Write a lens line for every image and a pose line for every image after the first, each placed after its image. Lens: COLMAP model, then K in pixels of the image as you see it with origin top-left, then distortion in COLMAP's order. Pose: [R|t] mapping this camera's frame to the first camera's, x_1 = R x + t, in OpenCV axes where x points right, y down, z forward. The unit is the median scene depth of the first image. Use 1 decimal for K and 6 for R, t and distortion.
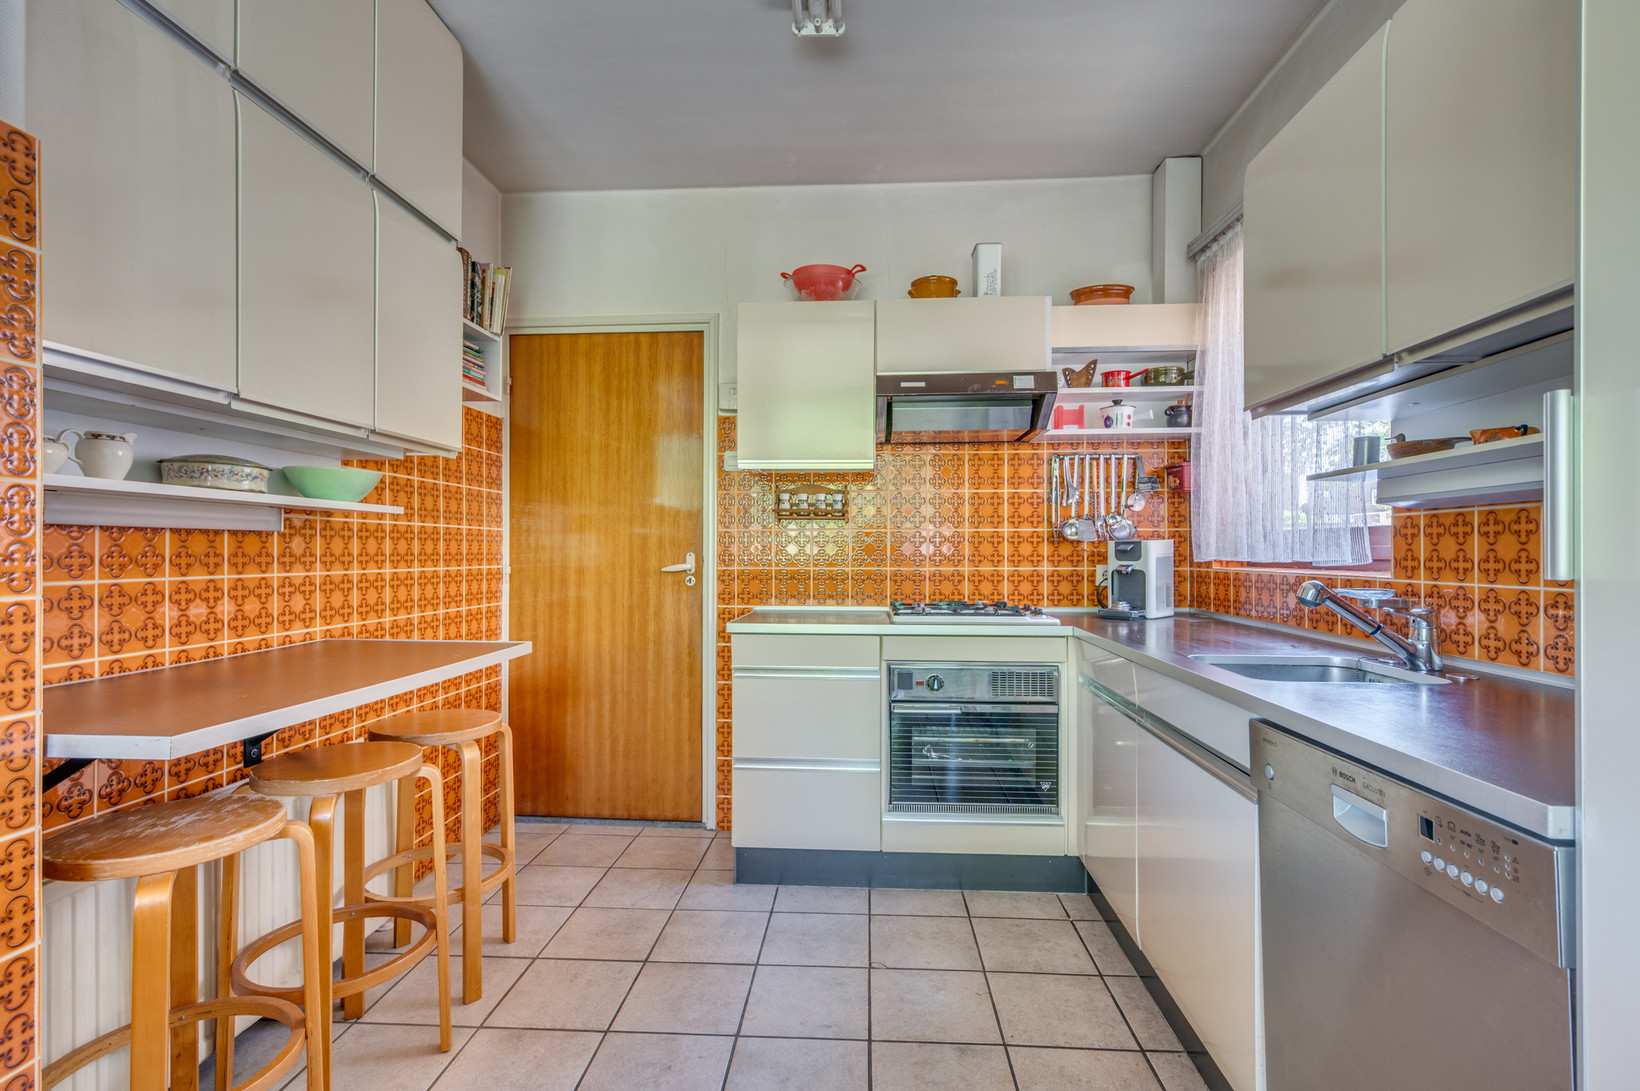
lens RADIAL K [[778.1, 0, 834.6], [0, 778.1, 557.2], [0, 0, 1]] dist [0.014896, 0.000828]
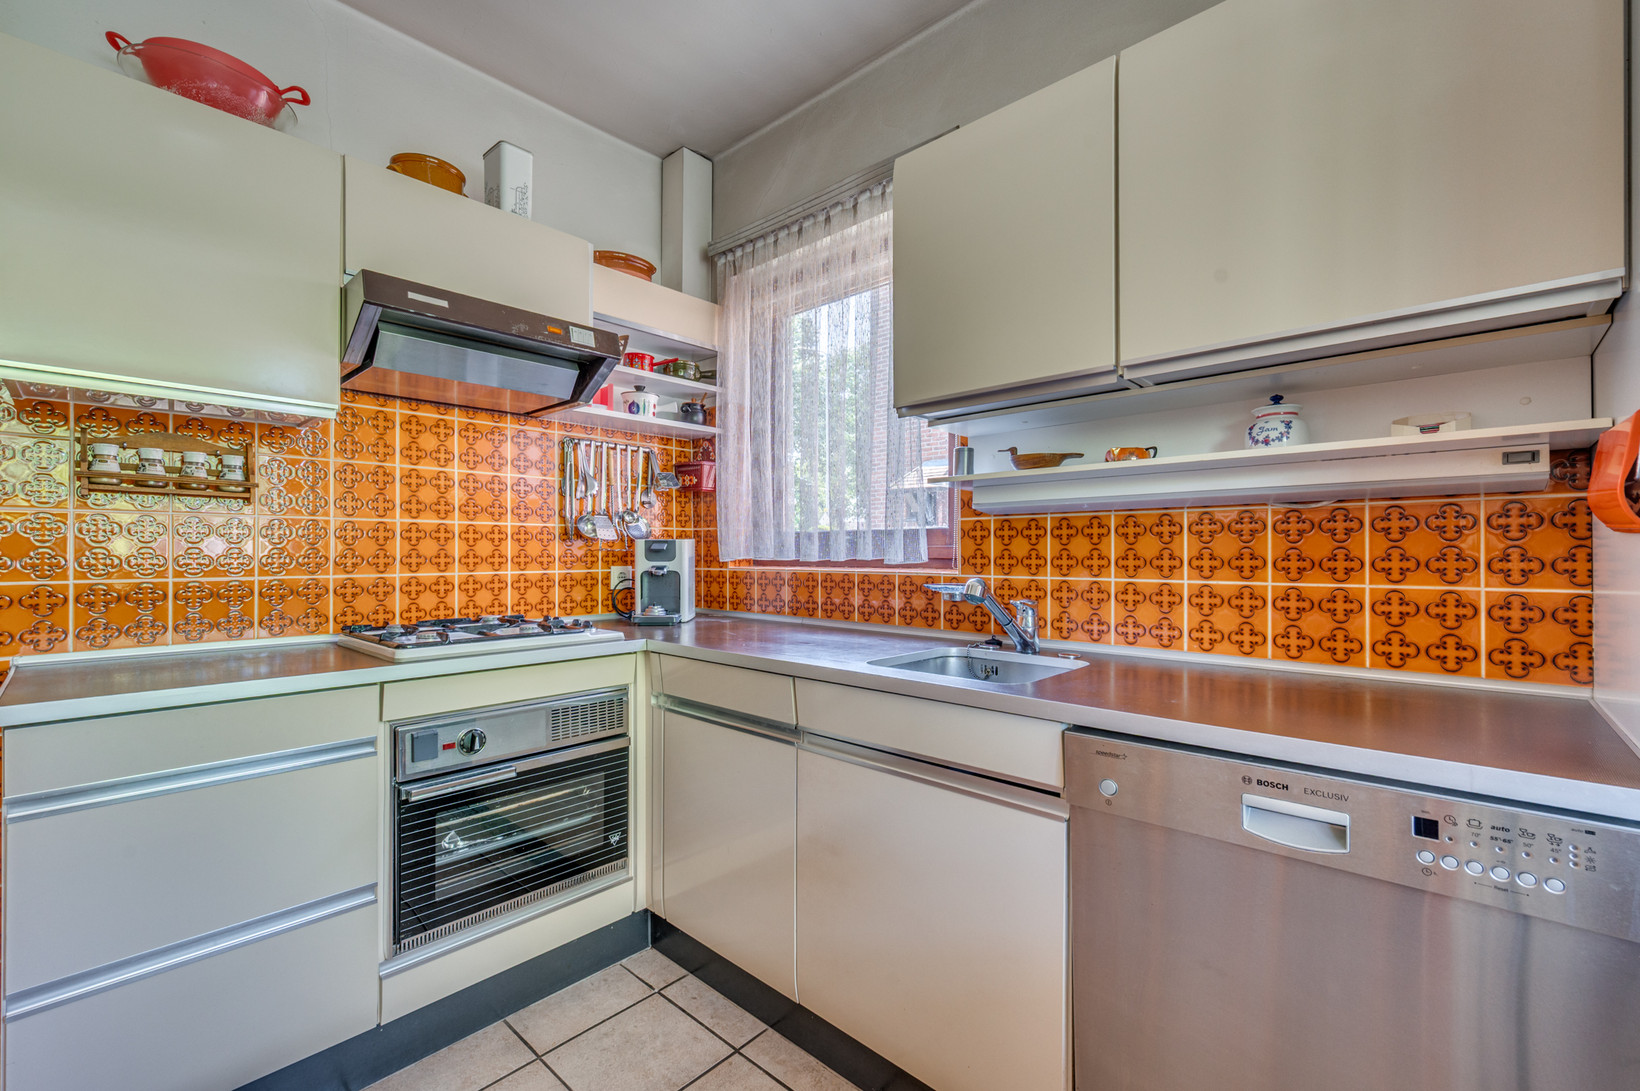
lens RADIAL K [[677.1, 0, 807.1], [0, 677.1, 555.1], [0, 0, 1]] dist [0.001141, -0.000035]
pose [[0.634903, -0.002711, 0.772587, -0.135516], [0.005647, 0.999983, -0.001131, -0.000684], [-0.772572, 0.005081, 0.634907, 0.362594]]
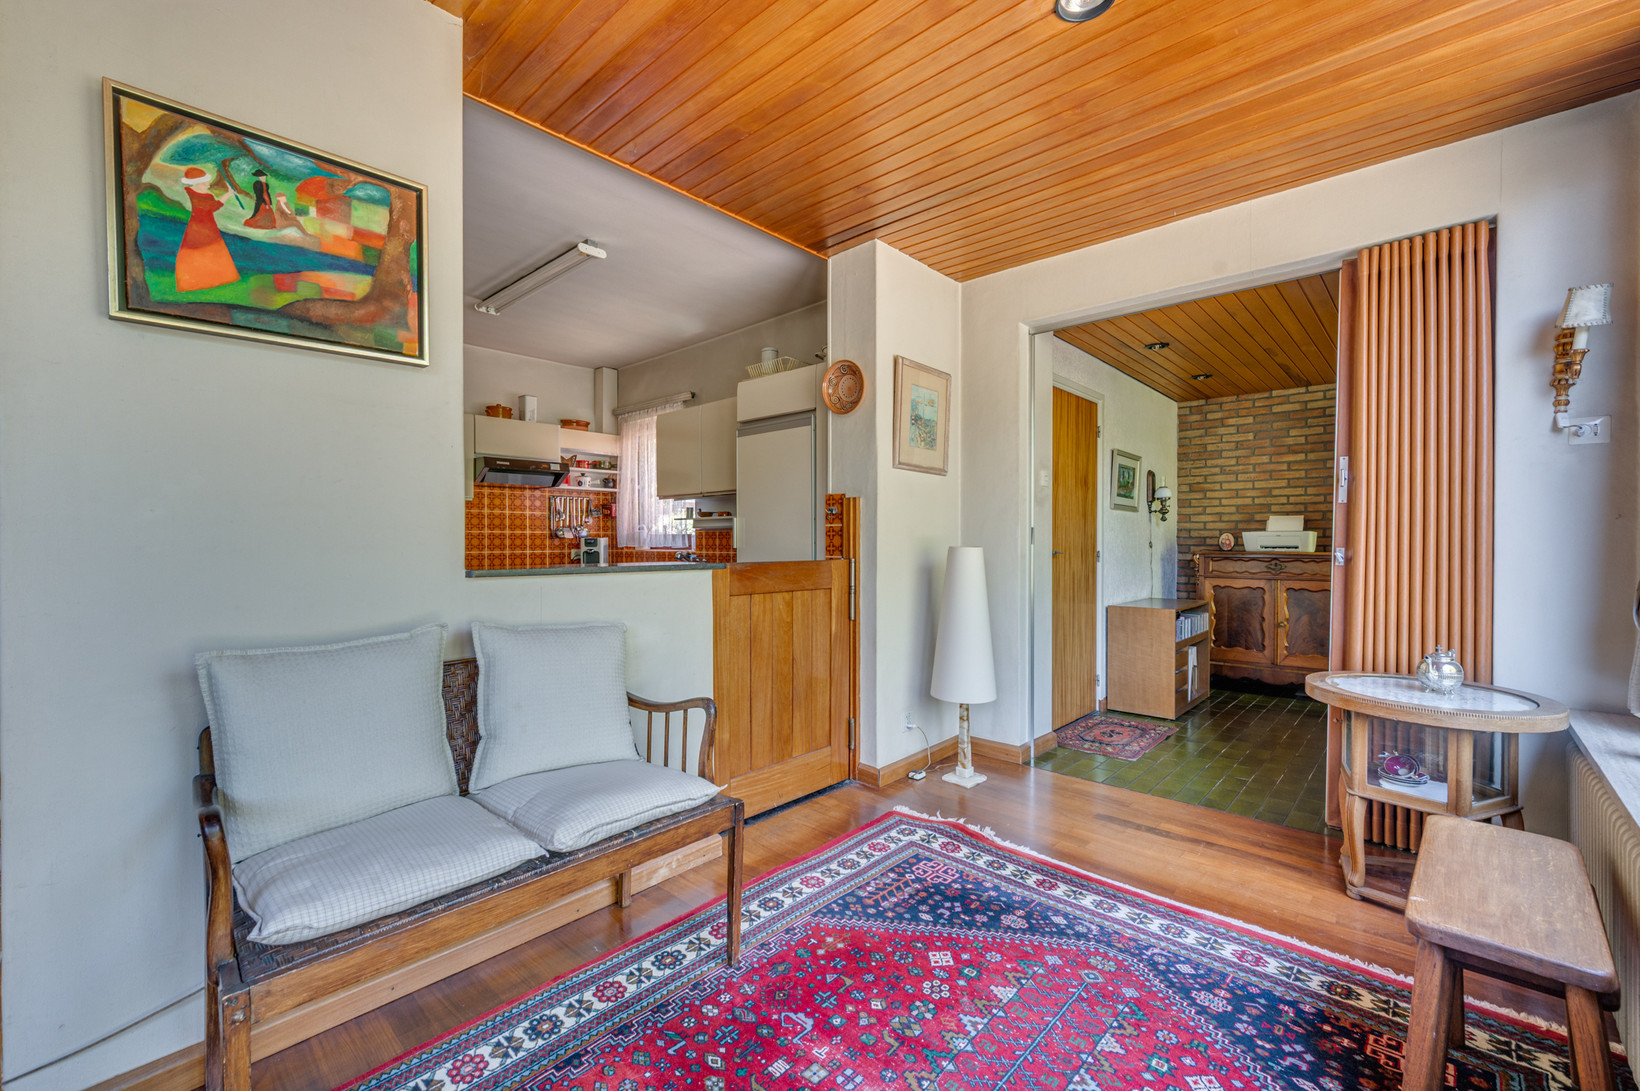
lens RADIAL K [[677.1, 0, 827.5], [0, 677.1, 546.2], [0, 0, 1]] dist [0.001141, -0.000035]
pose [[0.625948, -0.006298, 0.779839, -0.723876], [0.007782, 0.999968, 0.001830, 0.003708], [-0.779826, 0.004923, 0.625977, -0.754679]]
